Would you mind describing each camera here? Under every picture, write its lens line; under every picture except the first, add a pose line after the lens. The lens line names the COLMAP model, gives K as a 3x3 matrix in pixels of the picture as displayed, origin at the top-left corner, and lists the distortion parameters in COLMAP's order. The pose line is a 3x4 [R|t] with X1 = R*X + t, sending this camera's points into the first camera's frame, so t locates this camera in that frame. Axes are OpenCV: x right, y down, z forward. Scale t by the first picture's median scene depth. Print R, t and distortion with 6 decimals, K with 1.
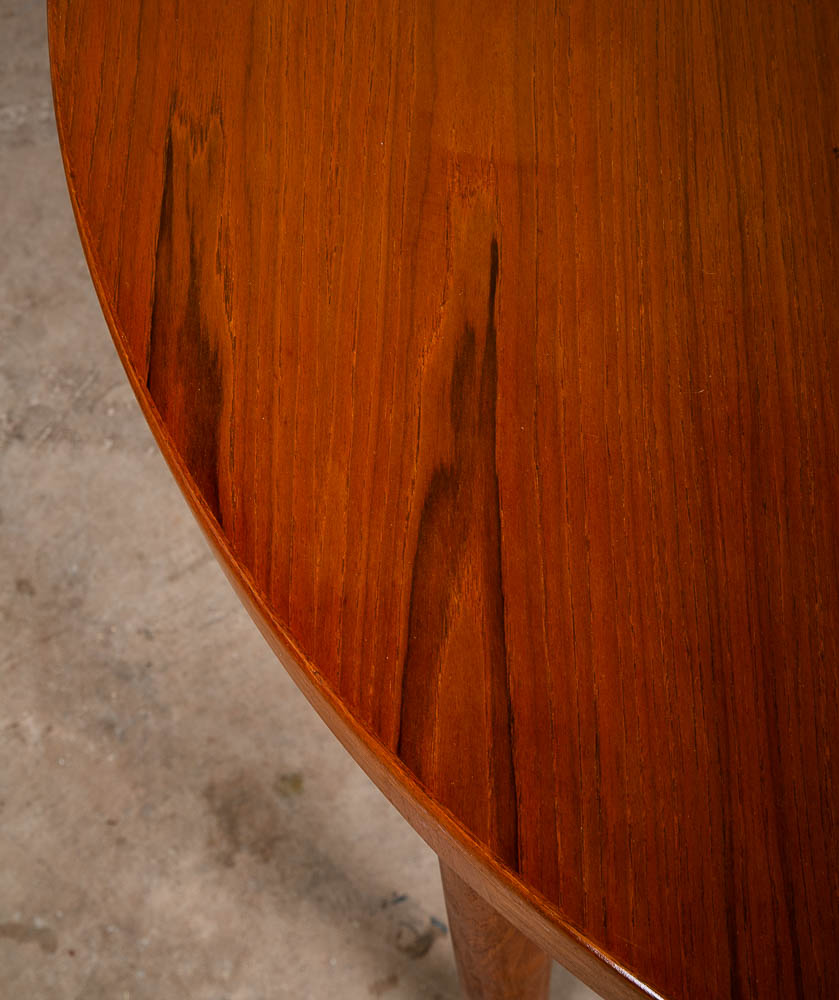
lens RADIAL K [[1929.2, 0, 431.2], [0, 1929.2, 329.2], [0, 0, 1]] dist [0.145982, 0.000000]
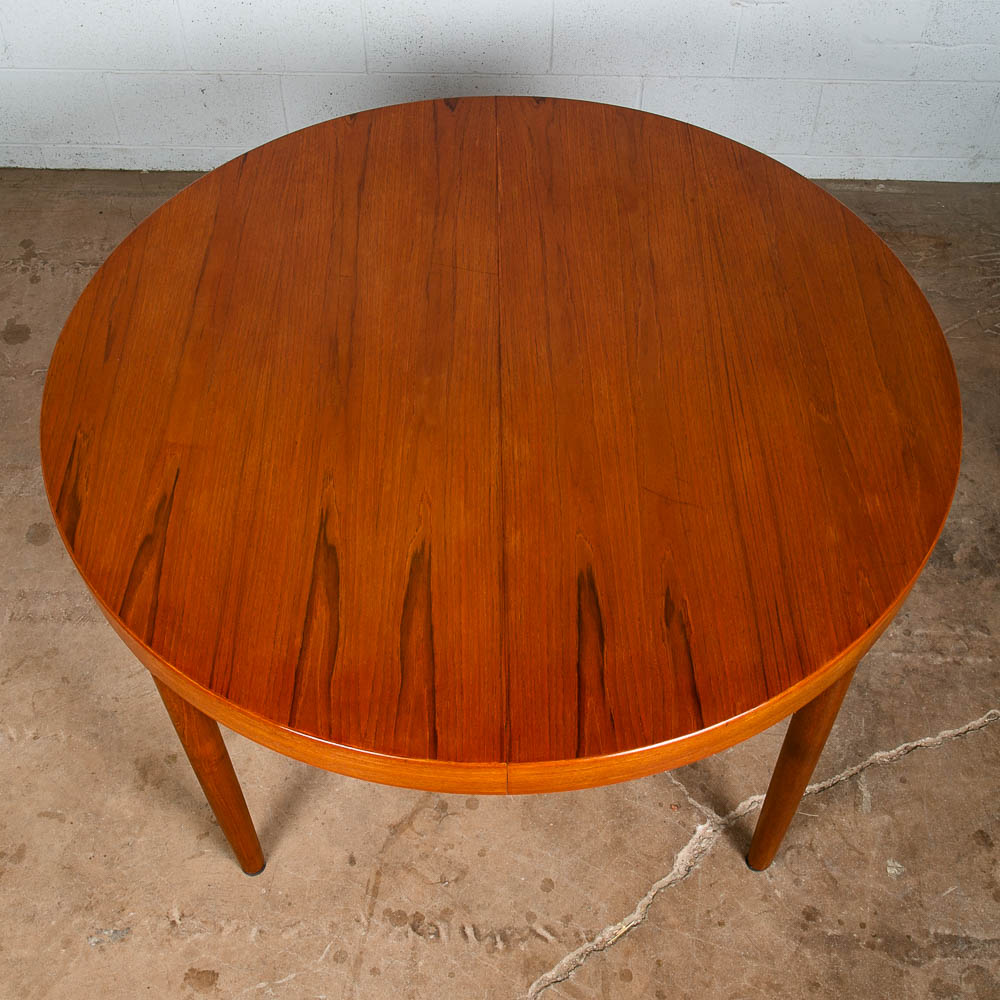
lens RADIAL K [[1220.8, 0, 492.0], [0, 1220.8, 510.6], [0, 0, 1]] dist [-0.035092, 0.000000]
pose [[0.999382, 0.006258, 0.034585, 0.266791], [-0.000058, 0.984313, -0.176434, 0.206871], [-0.035147, 0.176323, 0.983705, -0.506862]]
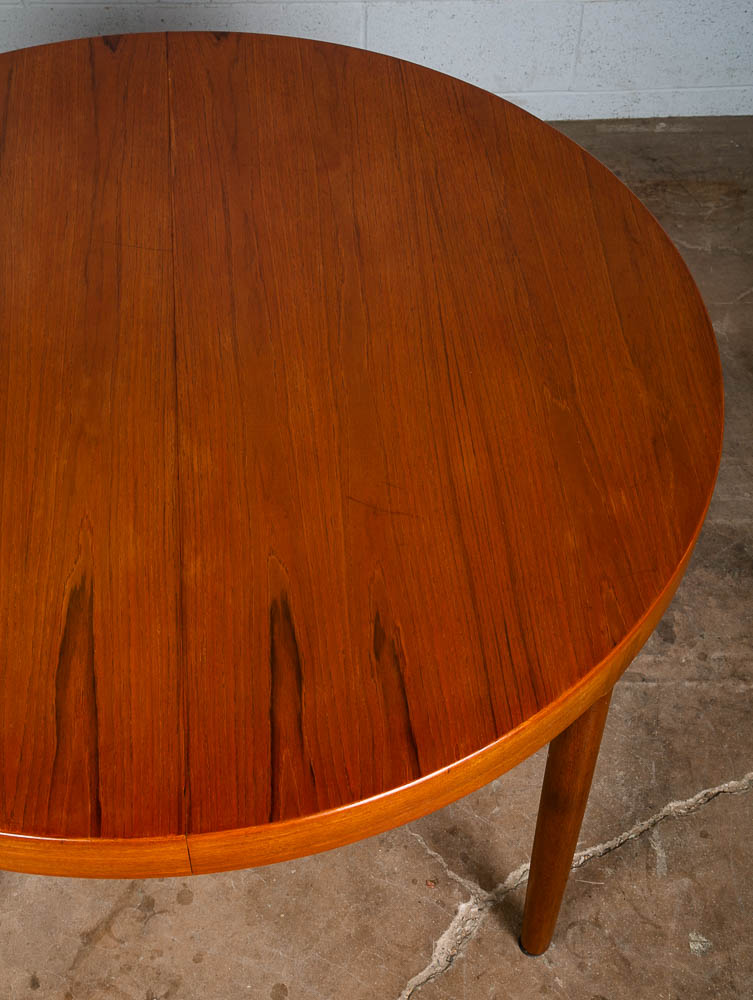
lens RADIAL K [[1497.9, 0, 369.0], [0, 1497.9, 514.0], [0, 0, 1]] dist [0.126485, 0.000000]
pose [[0.993197, -0.046255, 0.106863, 0.334064], [0.066392, 0.978879, -0.193360, 0.225844], [-0.095662, 0.199140, 0.975291, -0.541806]]
